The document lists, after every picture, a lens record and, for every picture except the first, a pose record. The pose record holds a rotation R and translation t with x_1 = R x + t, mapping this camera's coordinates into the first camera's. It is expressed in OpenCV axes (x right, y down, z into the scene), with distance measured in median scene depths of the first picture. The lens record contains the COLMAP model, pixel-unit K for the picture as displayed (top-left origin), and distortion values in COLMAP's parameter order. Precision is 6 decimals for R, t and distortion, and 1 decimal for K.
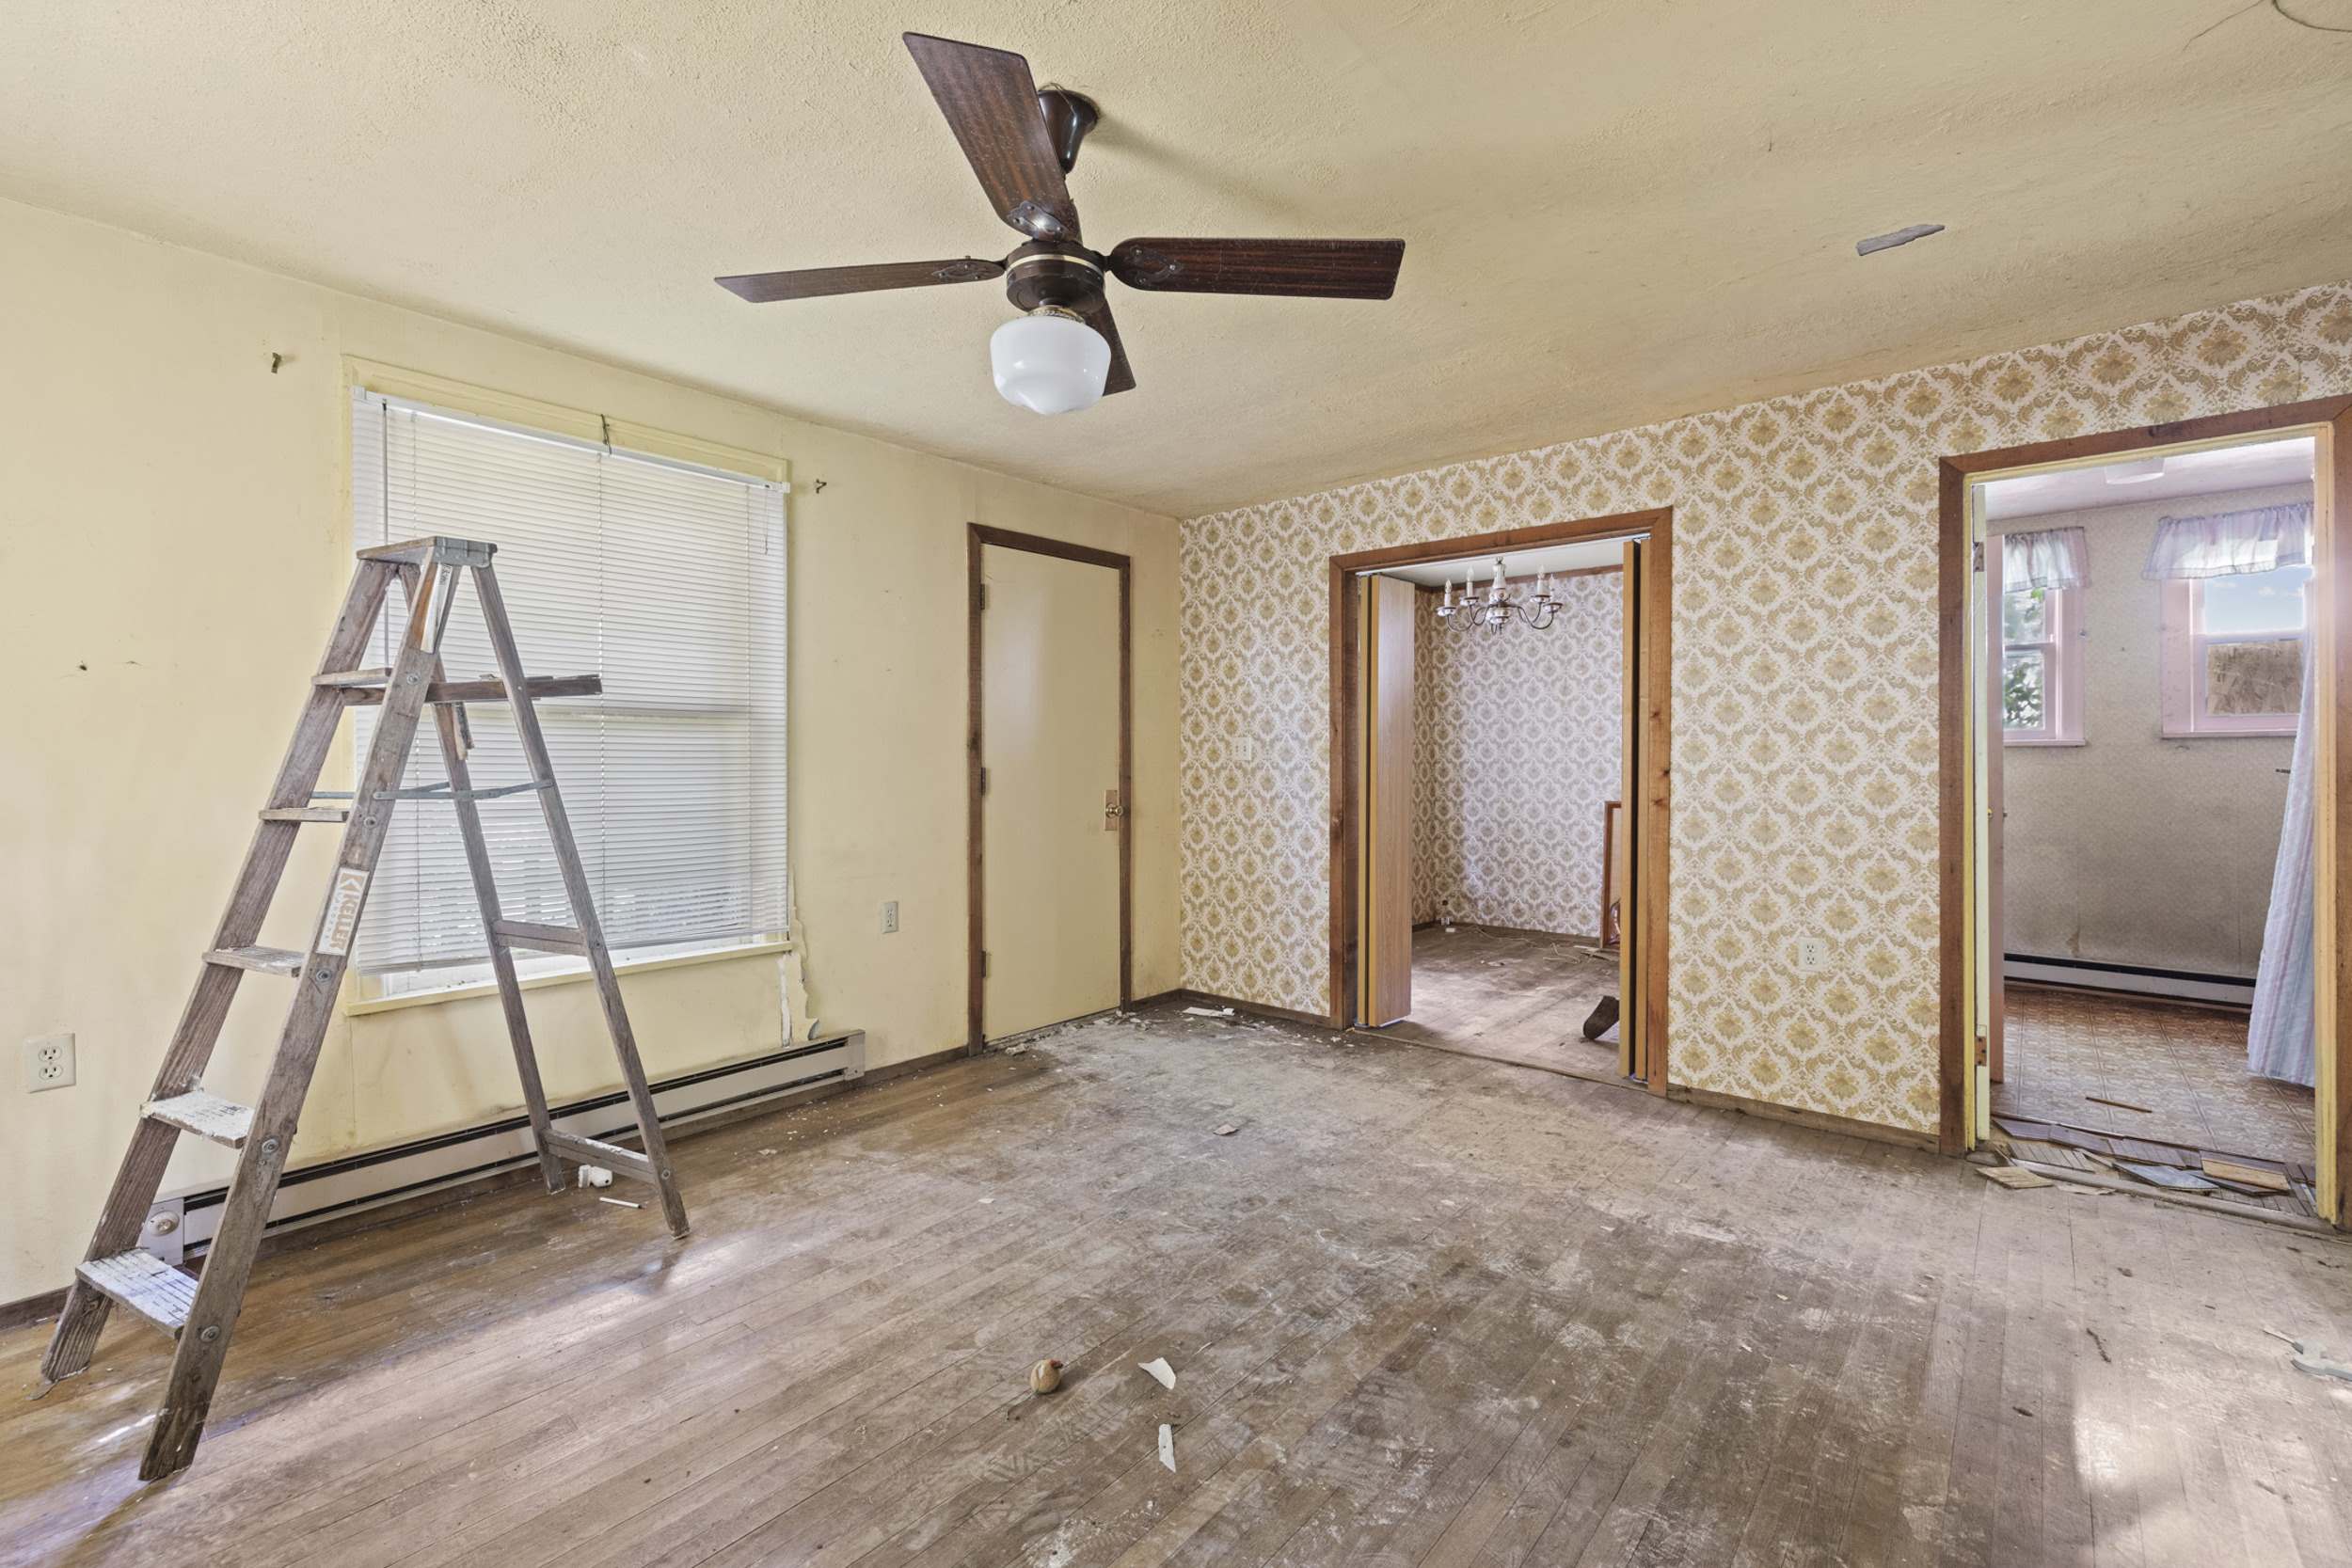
lens RADIAL K [[1013.6, 0, 1172.2], [0, 1013.6, 771.3], [0, 0, 1]] dist [-0.001577, 0.000205]
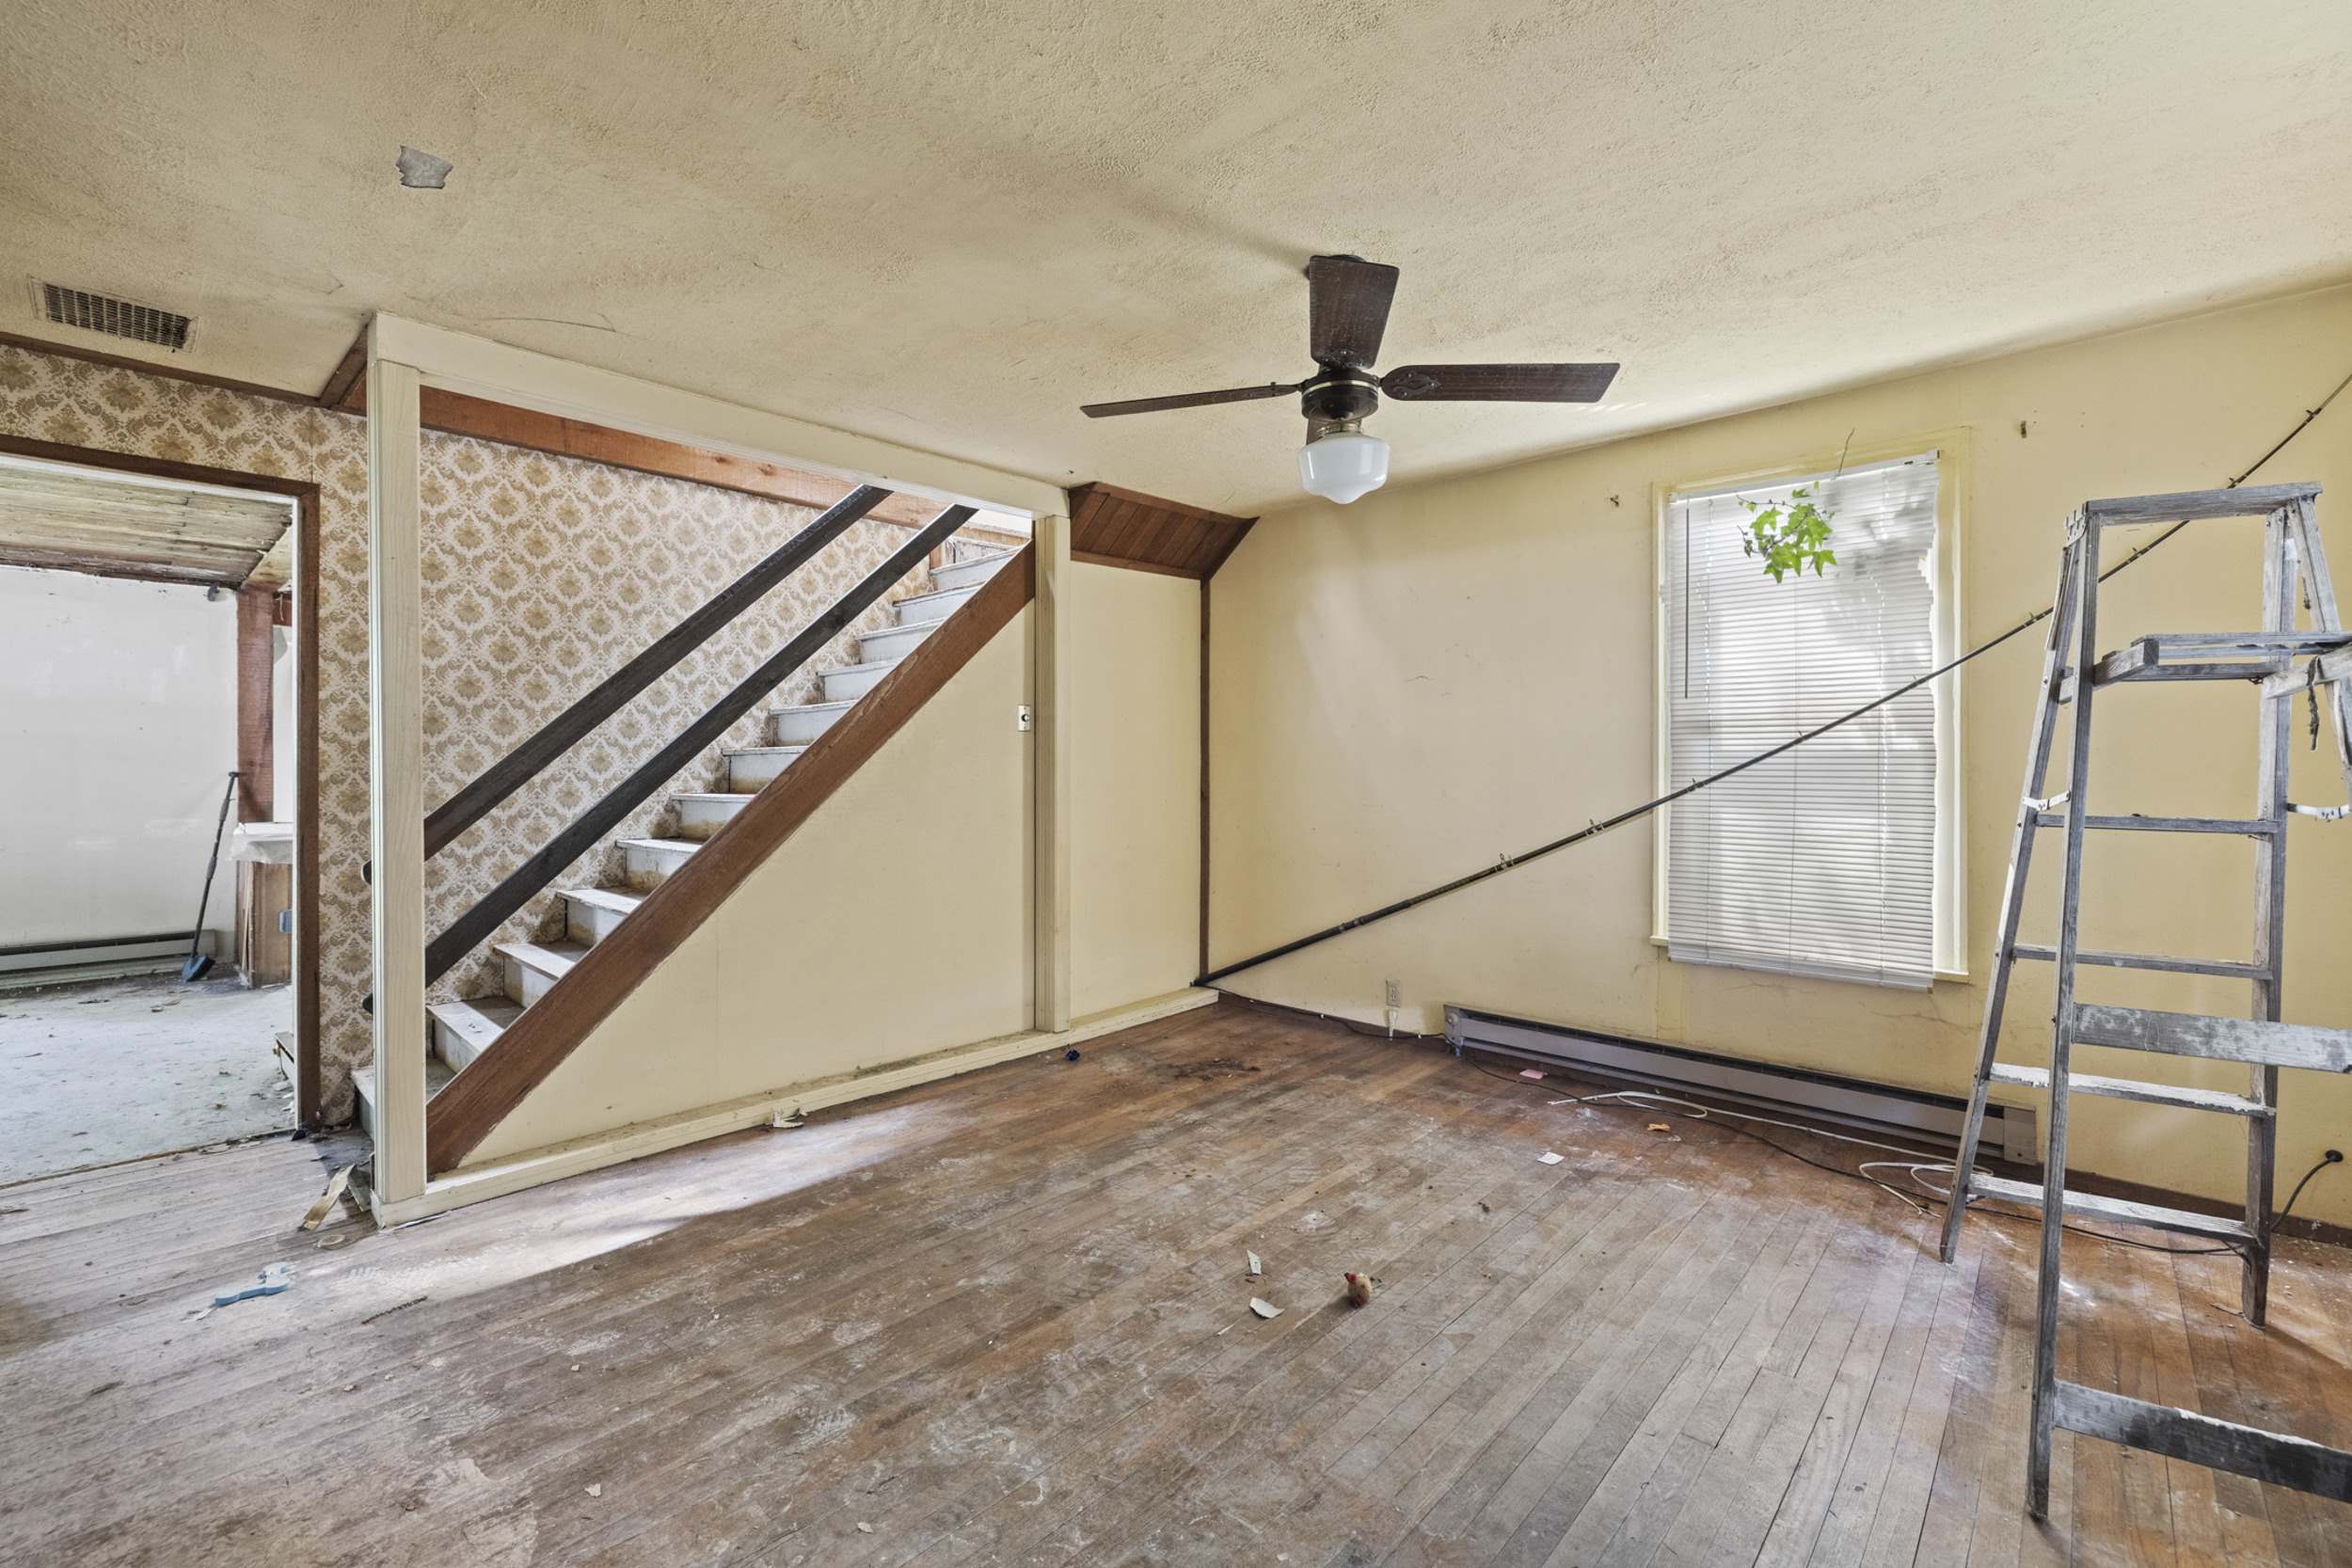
lens RADIAL K [[1013.6, 0, 1180.2], [0, 1013.6, 775.7], [0, 0, 1]] dist [-0.001577, 0.000205]
pose [[-0.999345, 0.001515, 0.036165, 0.037770], [0.002334, 0.999741, 0.022627, -0.025075], [-0.036122, 0.022696, -0.999090, 2.007768]]
